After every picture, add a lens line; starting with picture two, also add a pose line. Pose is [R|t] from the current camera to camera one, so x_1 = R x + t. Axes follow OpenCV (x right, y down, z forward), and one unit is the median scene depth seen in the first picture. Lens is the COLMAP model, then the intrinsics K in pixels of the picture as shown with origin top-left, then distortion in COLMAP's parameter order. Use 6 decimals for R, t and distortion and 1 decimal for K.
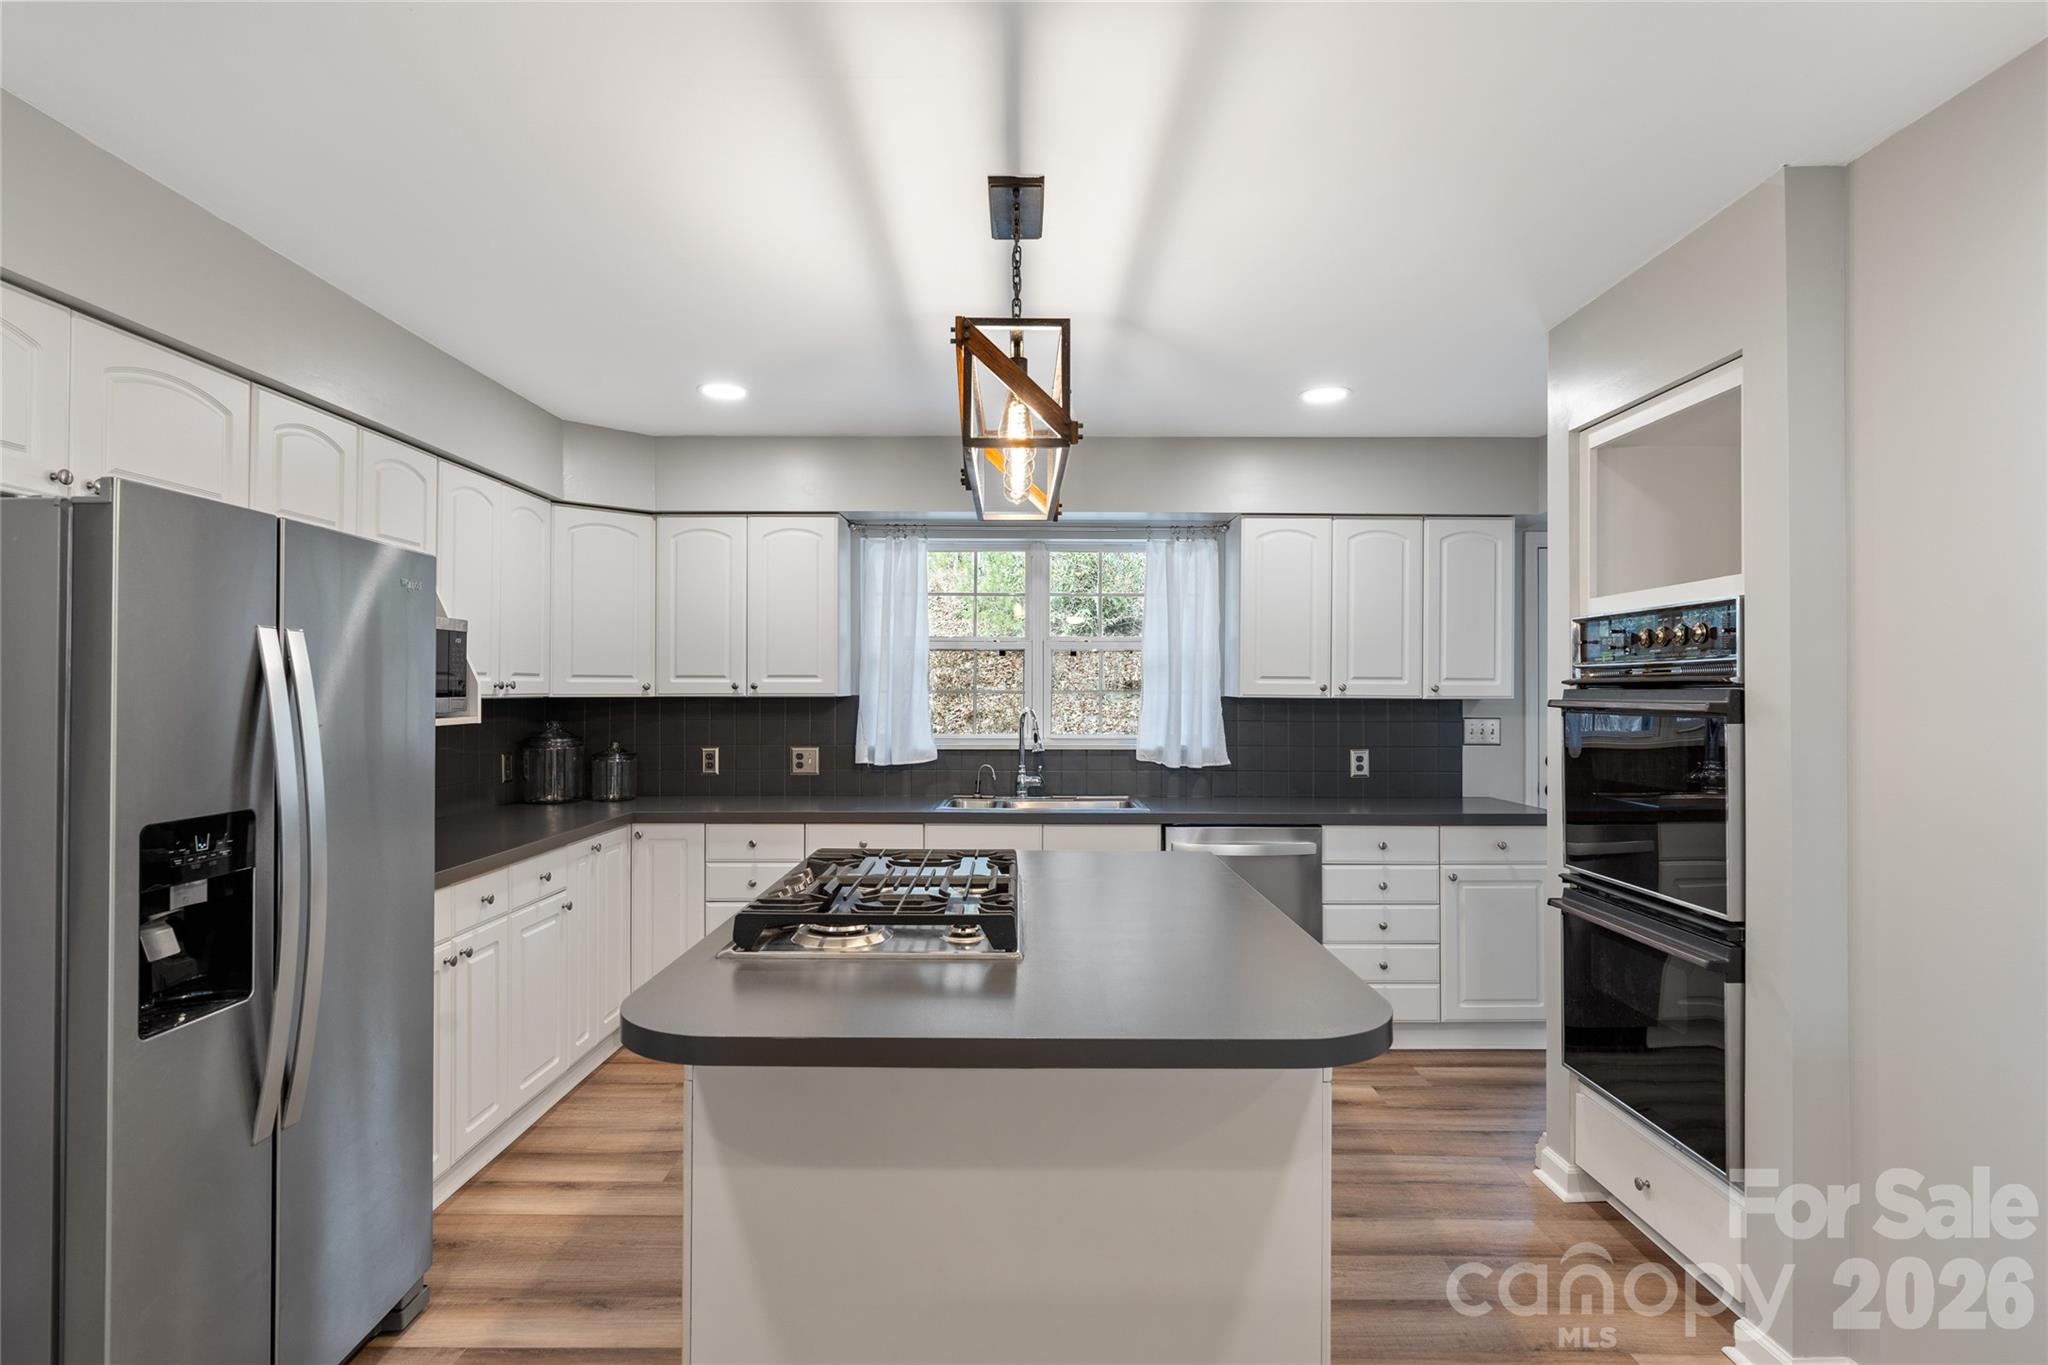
lens RADIAL K [[1038.2, 0, 1033.6], [0, 1038.2, 672.8], [0, 0, 1]] dist [-0.004469, 0.000293]
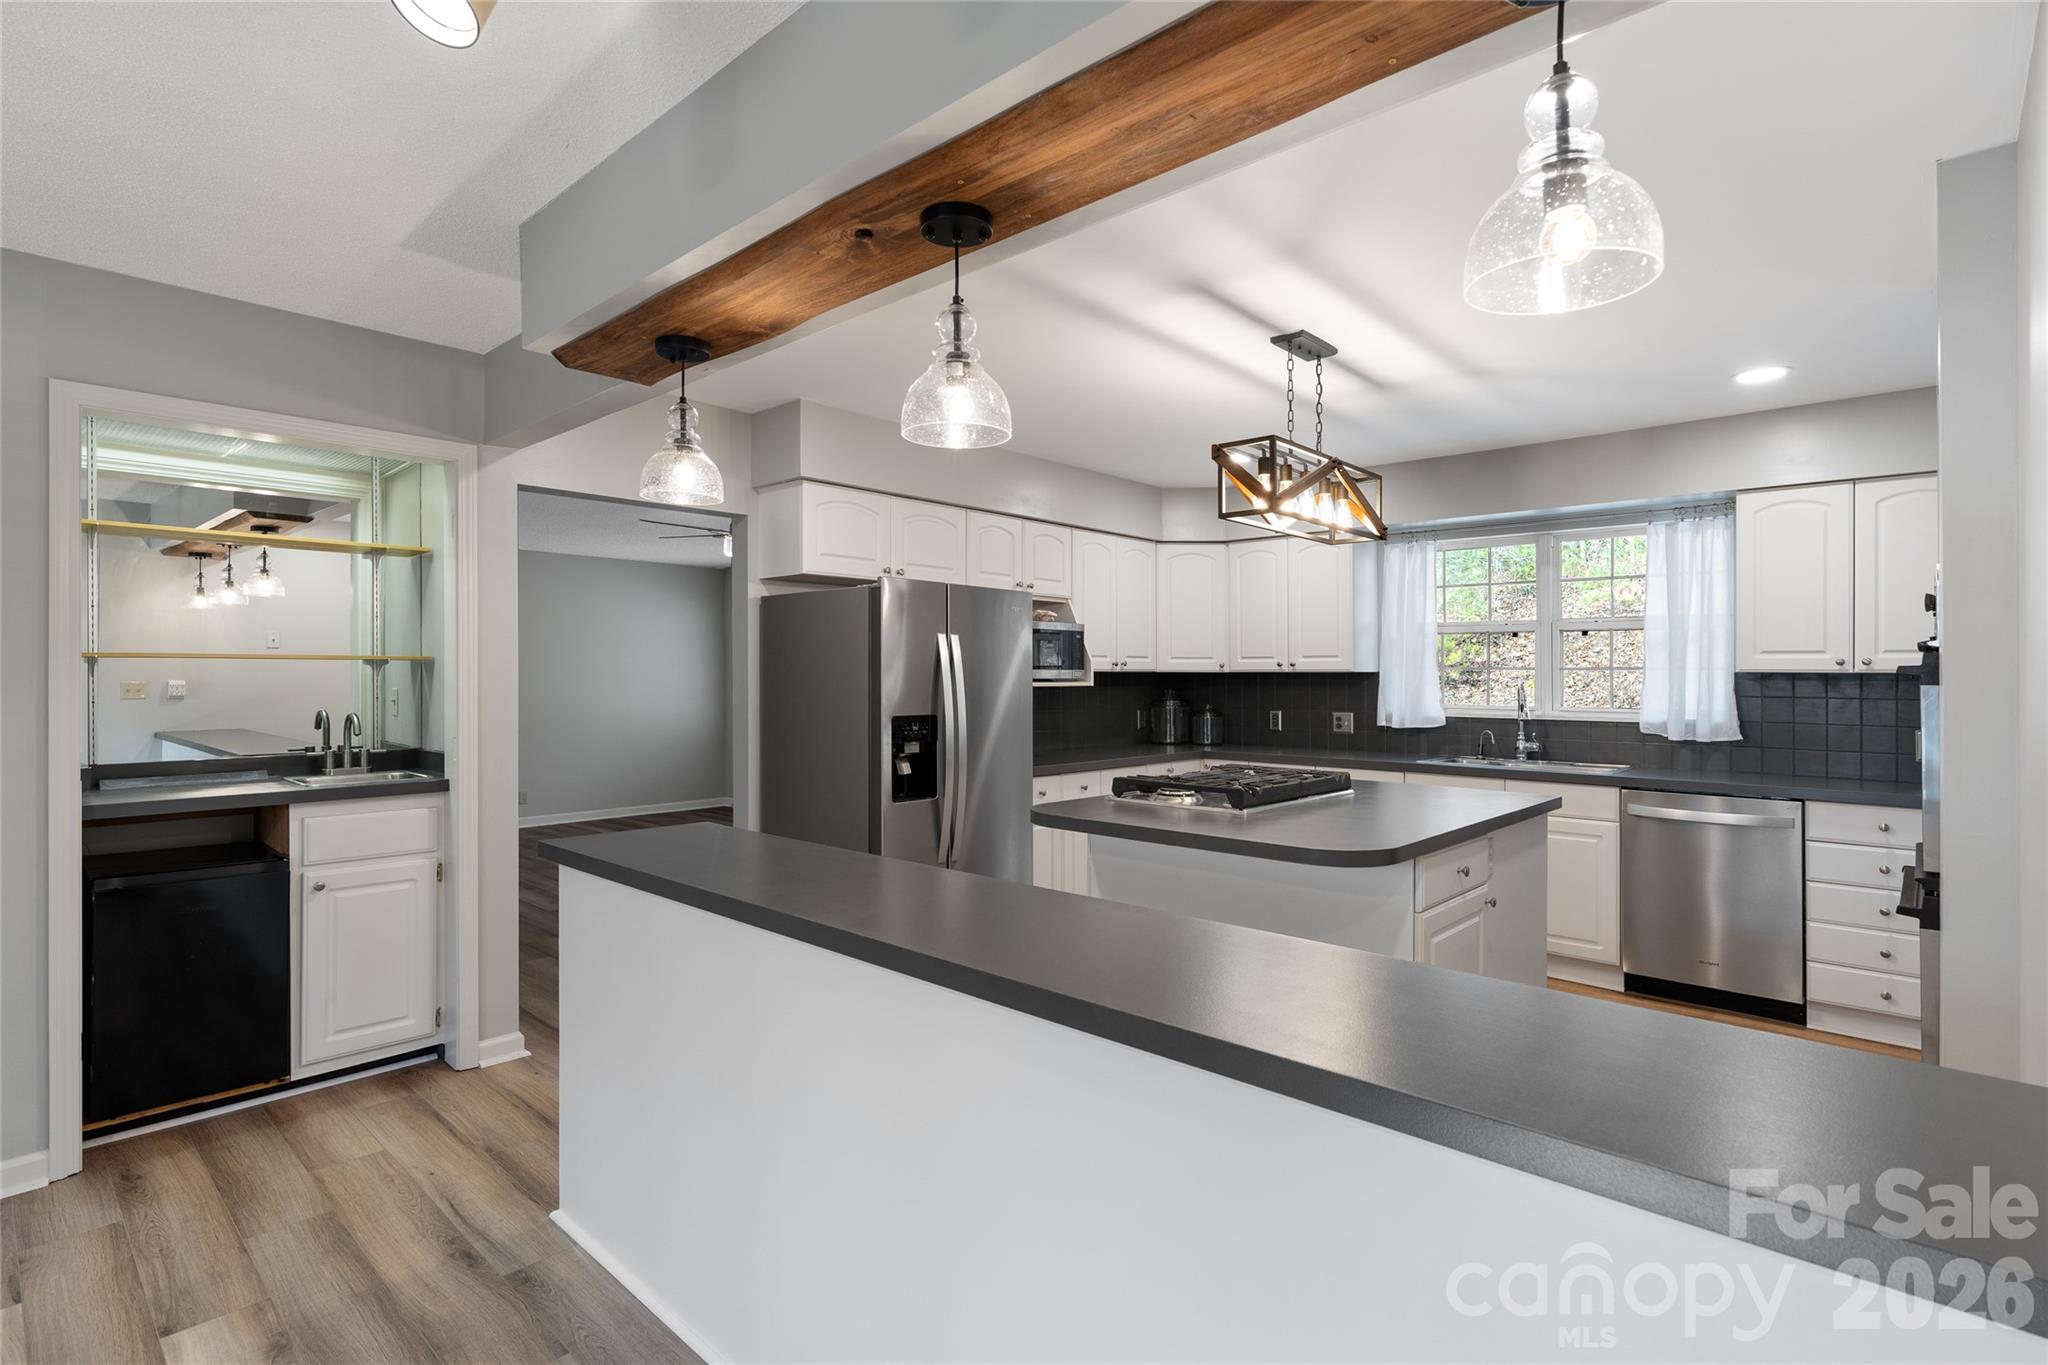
lens RADIAL K [[1012.2, 0, 1007.5], [0, 1012.2, 663.6], [0, 0, 1]] dist [-0.004544, 0.000598]
pose [[0.726270, -0.007186, -0.687372, 0.350973], [0.008574, 0.999962, -0.001395, 0.010315], [0.687356, -0.004881, 0.726304, -0.197569]]
